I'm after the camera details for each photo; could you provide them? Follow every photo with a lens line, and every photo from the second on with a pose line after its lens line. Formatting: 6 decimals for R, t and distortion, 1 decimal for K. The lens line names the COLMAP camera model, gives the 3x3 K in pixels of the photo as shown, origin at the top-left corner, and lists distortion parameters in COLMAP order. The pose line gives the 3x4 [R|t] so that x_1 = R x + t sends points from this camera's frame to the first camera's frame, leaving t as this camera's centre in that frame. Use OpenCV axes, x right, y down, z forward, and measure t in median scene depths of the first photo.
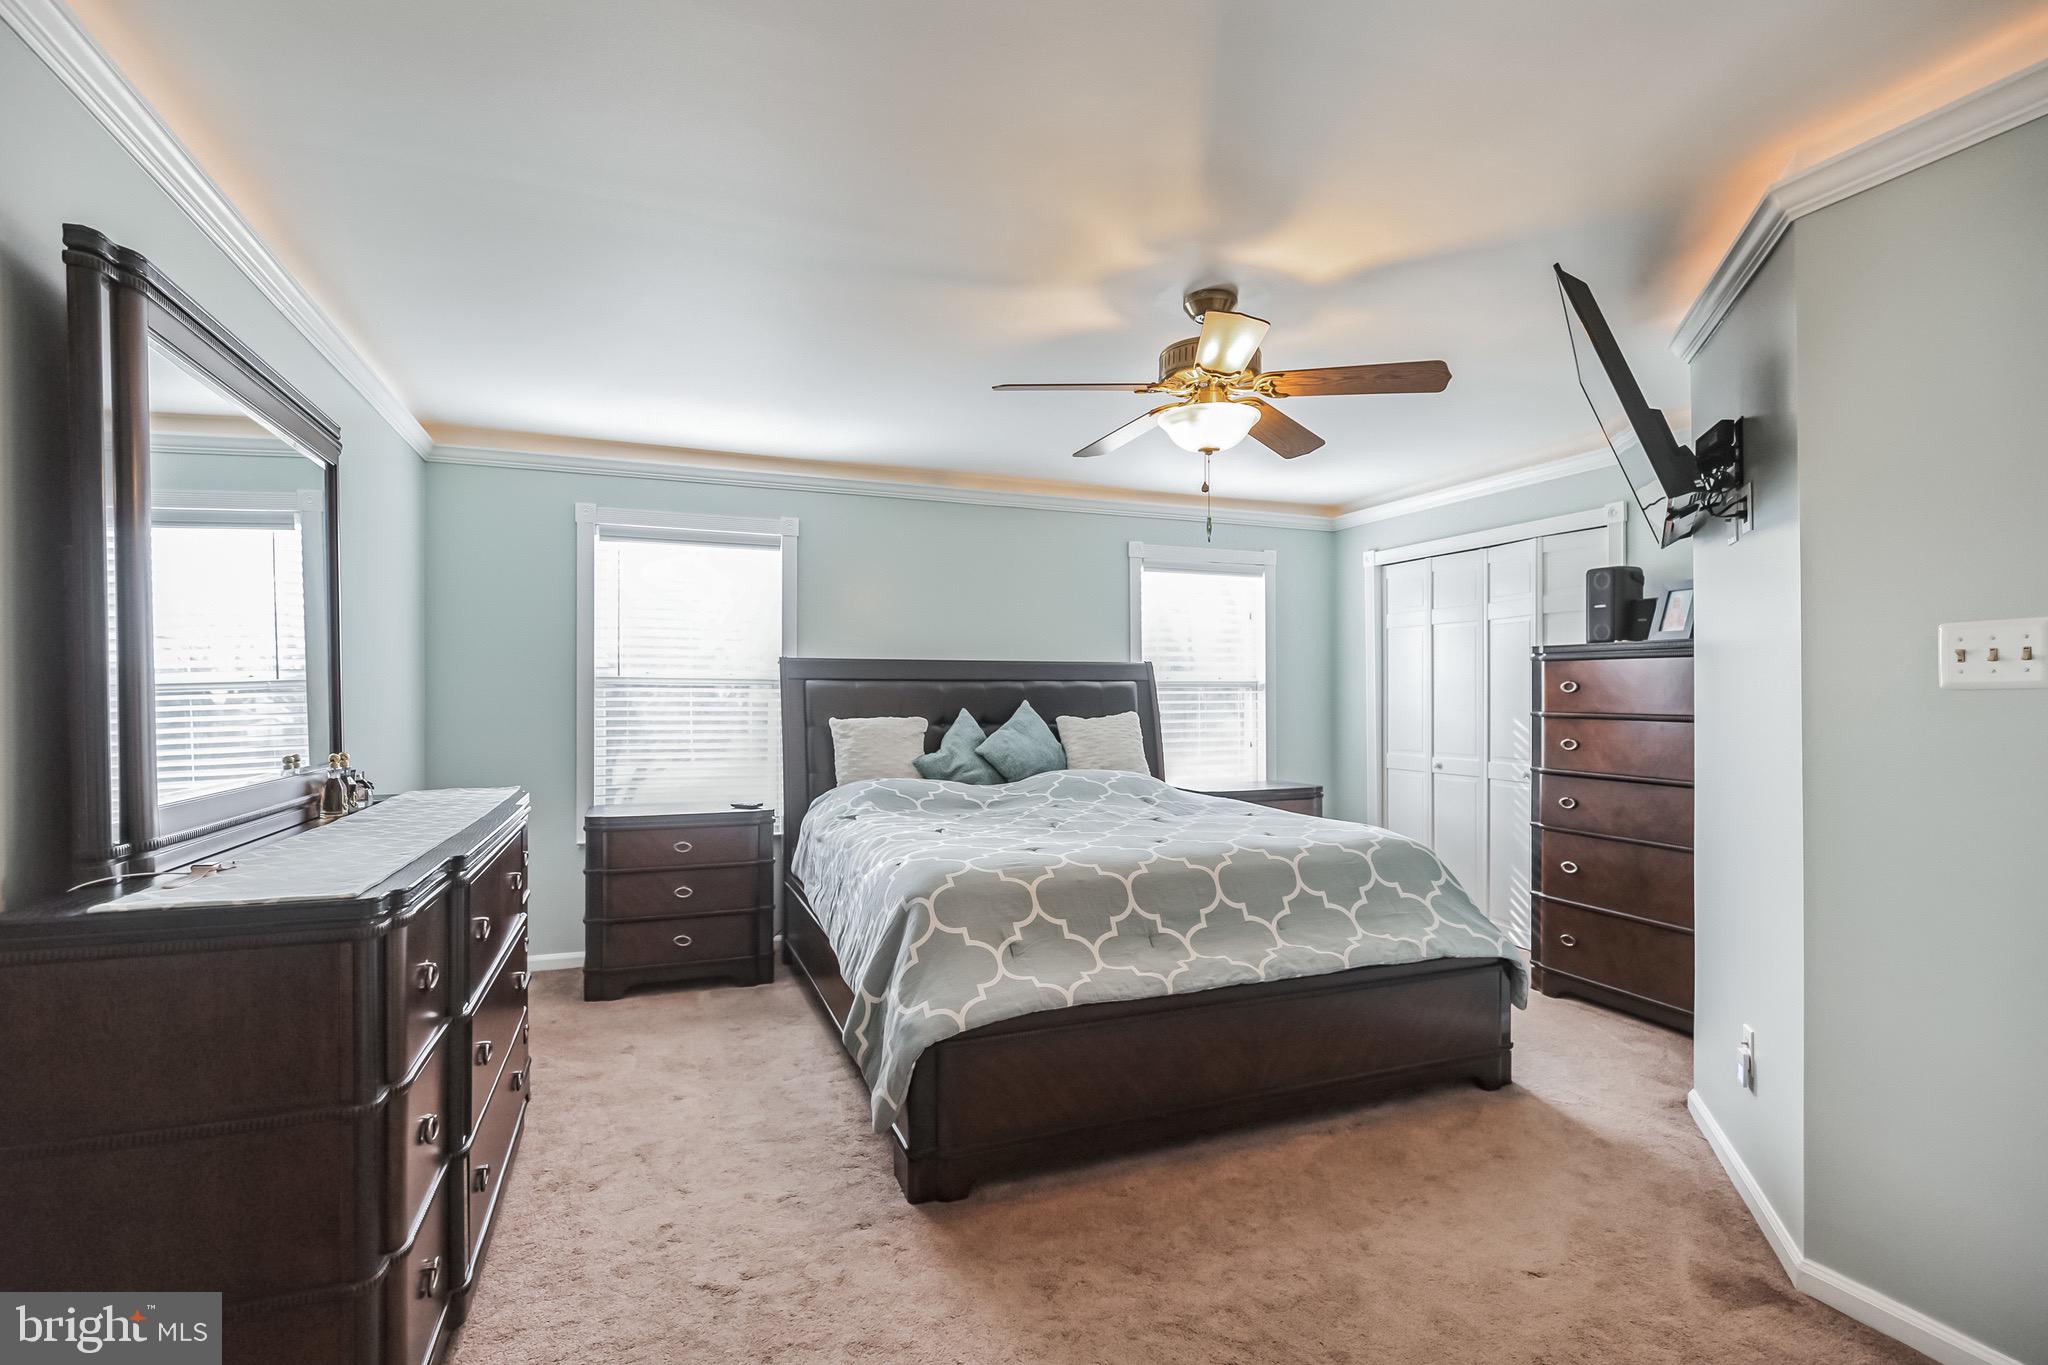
lens RADIAL K [[970.5, 0, 1032.7], [0, 970.5, 689.0], [0, 0, 1]] dist [-0.009825, -0.000090]
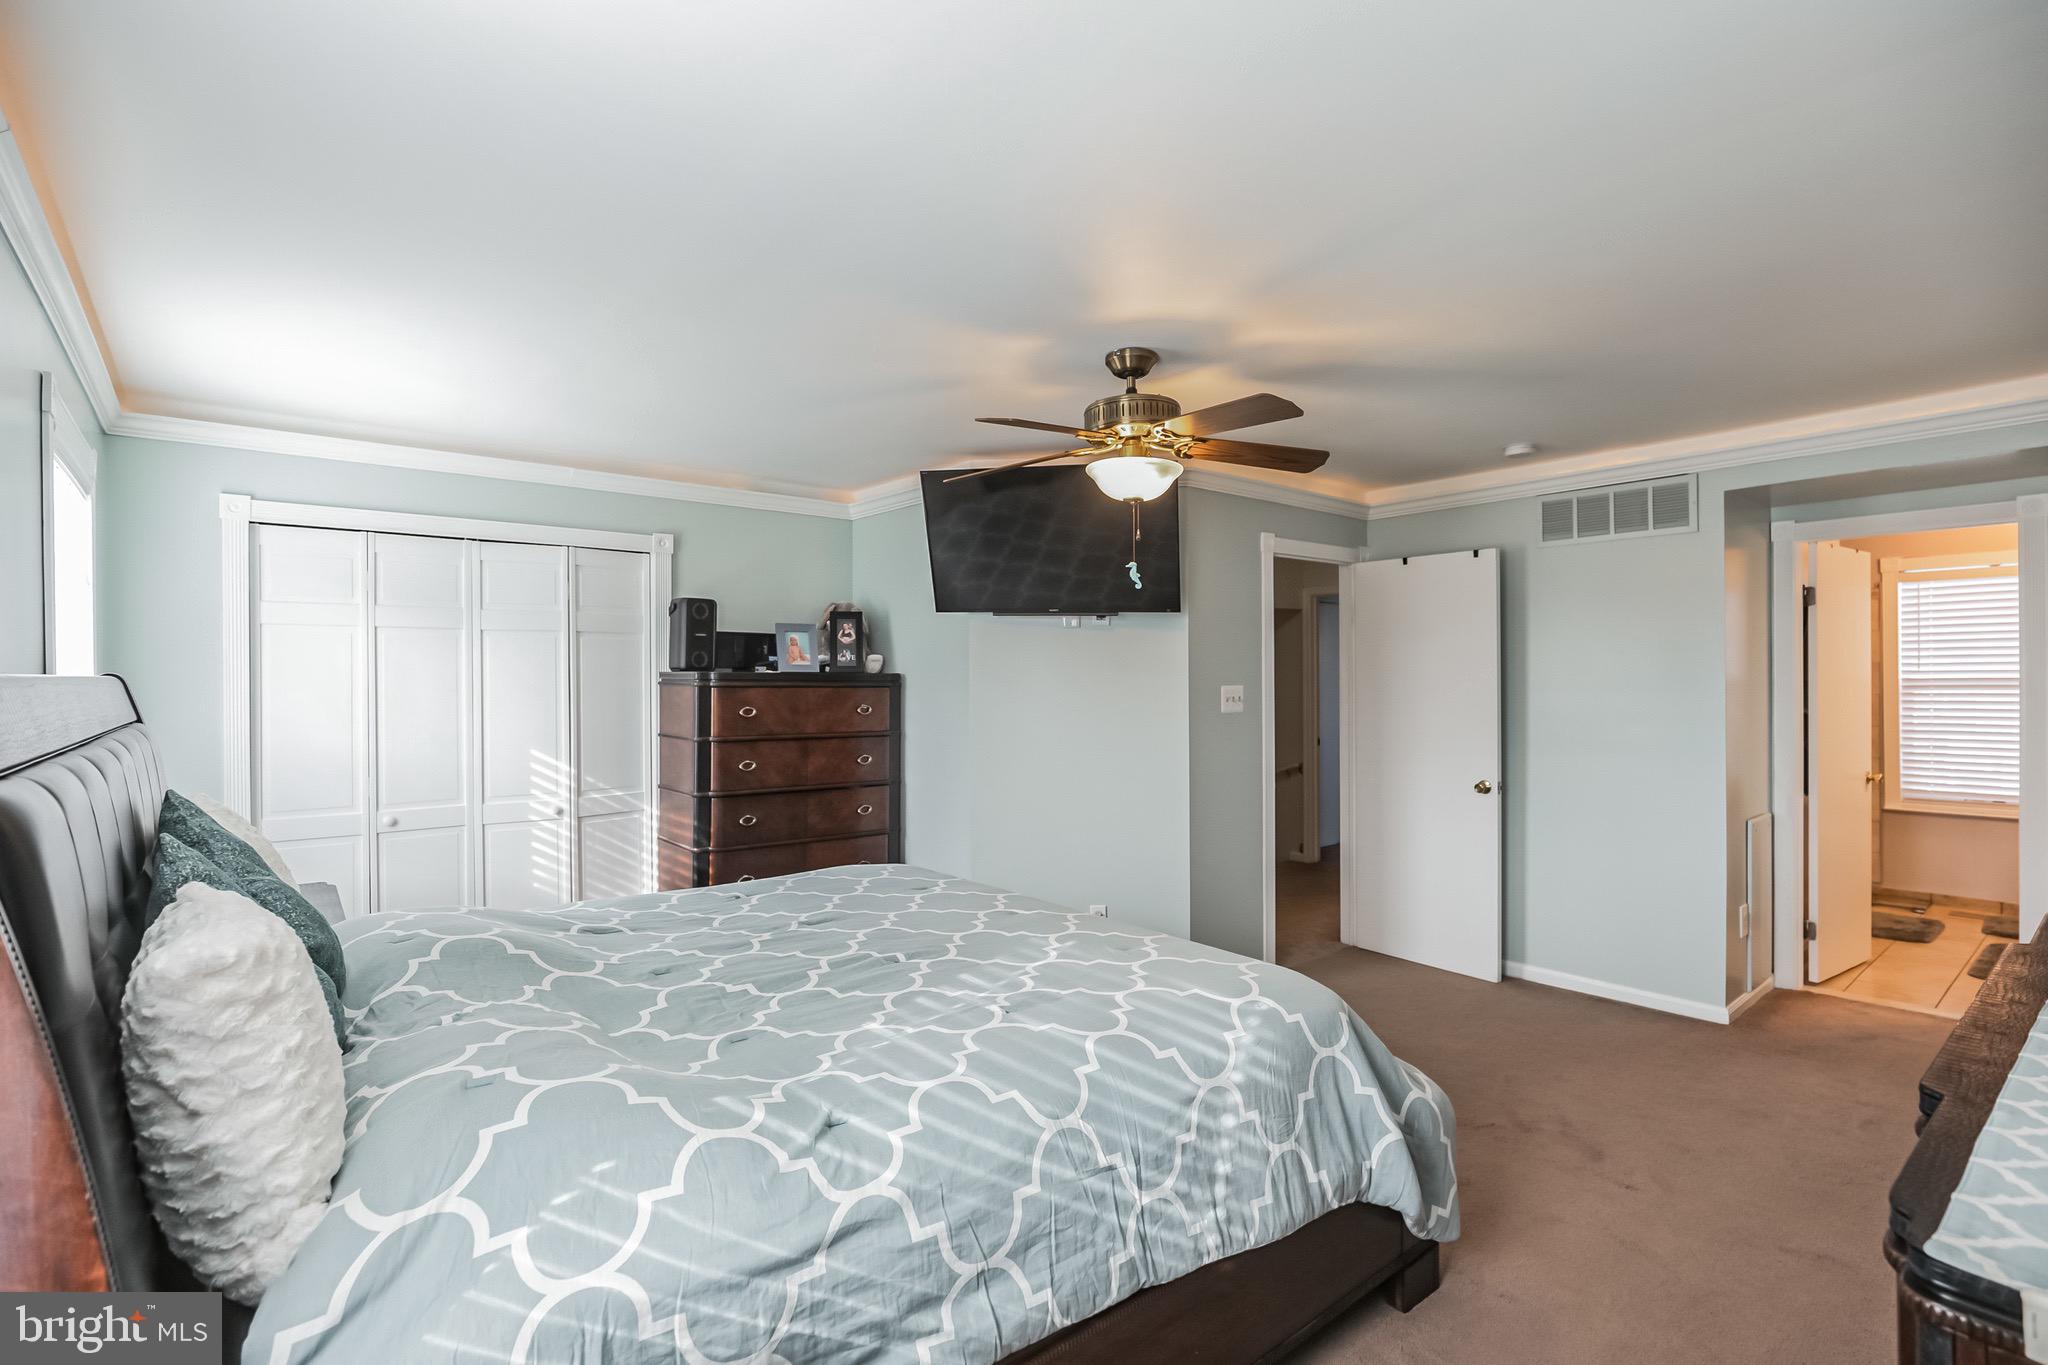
lens RADIAL K [[970.5, 0, 1032.7], [0, 970.5, 689.0], [0, 0, 1]] dist [-0.009825, -0.000090]
pose [[-0.314827, -0.000703, 0.949149, -0.501442], [-0.000149, 1.000000, 0.000691, -0.025582], [-0.949149, 0.000076, -0.314827, 0.917908]]
